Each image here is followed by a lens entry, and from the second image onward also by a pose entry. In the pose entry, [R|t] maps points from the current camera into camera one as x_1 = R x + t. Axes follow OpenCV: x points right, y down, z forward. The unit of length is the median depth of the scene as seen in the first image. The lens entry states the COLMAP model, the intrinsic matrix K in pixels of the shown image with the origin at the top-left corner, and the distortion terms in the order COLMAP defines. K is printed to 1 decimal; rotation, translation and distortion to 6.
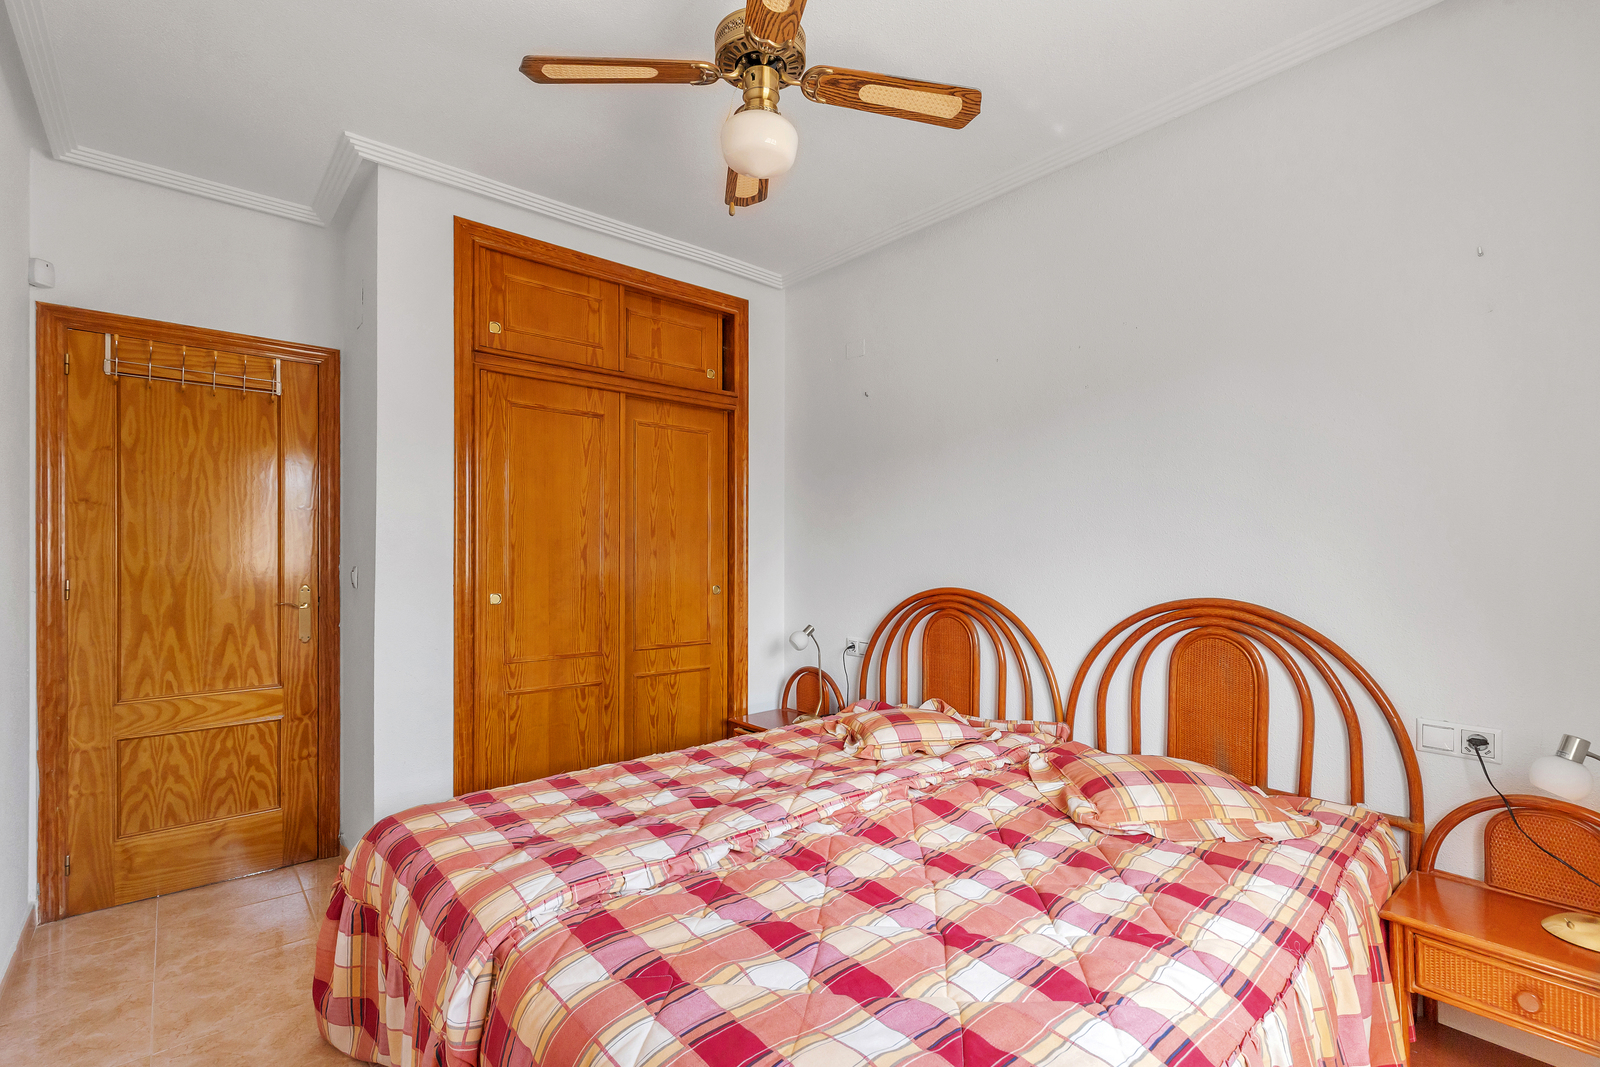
lens RADIAL K [[721.8, 0, 805.2], [0, 721.8, 548.0], [0, 0, 1]] dist [0.002608, -0.000171]
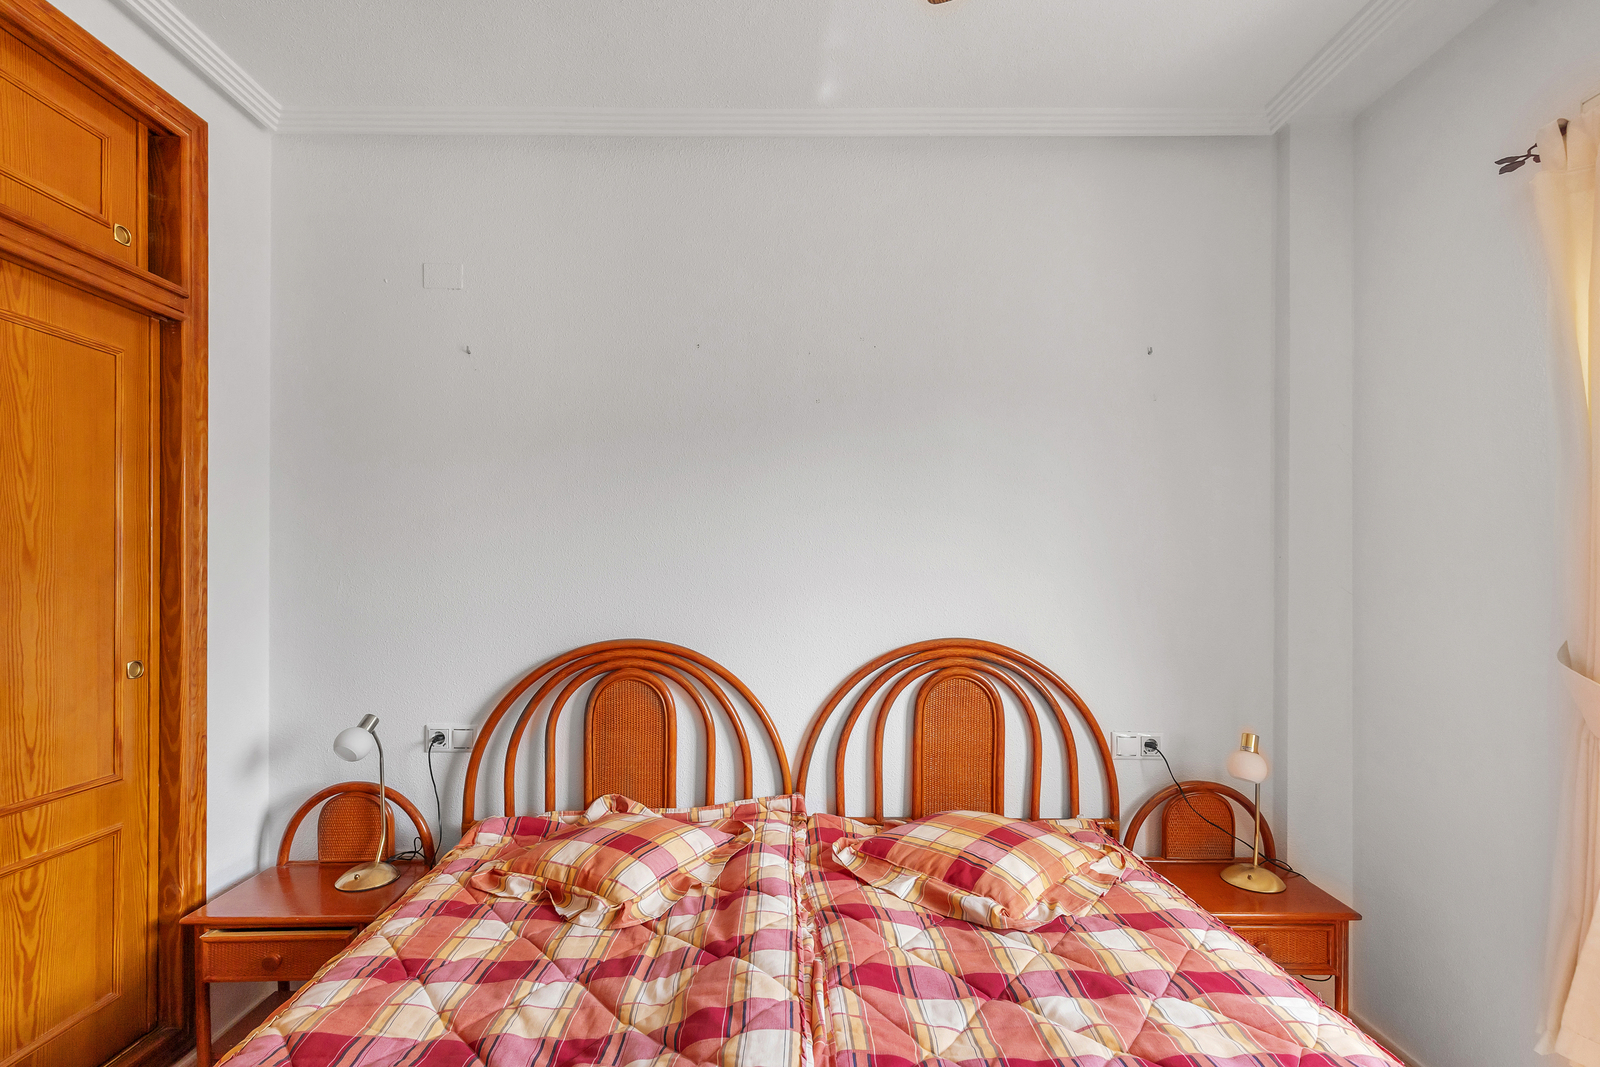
lens RADIAL K [[720.9, 0, 797.8], [0, 720.9, 568.9], [0, 0, 1]] dist [0.001536, 0.000385]
pose [[0.652037, 0.003453, 0.758179, -0.216488], [-0.006878, 0.999975, 0.001361, -0.016789], [-0.758156, -0.006102, 0.652045, 0.345414]]
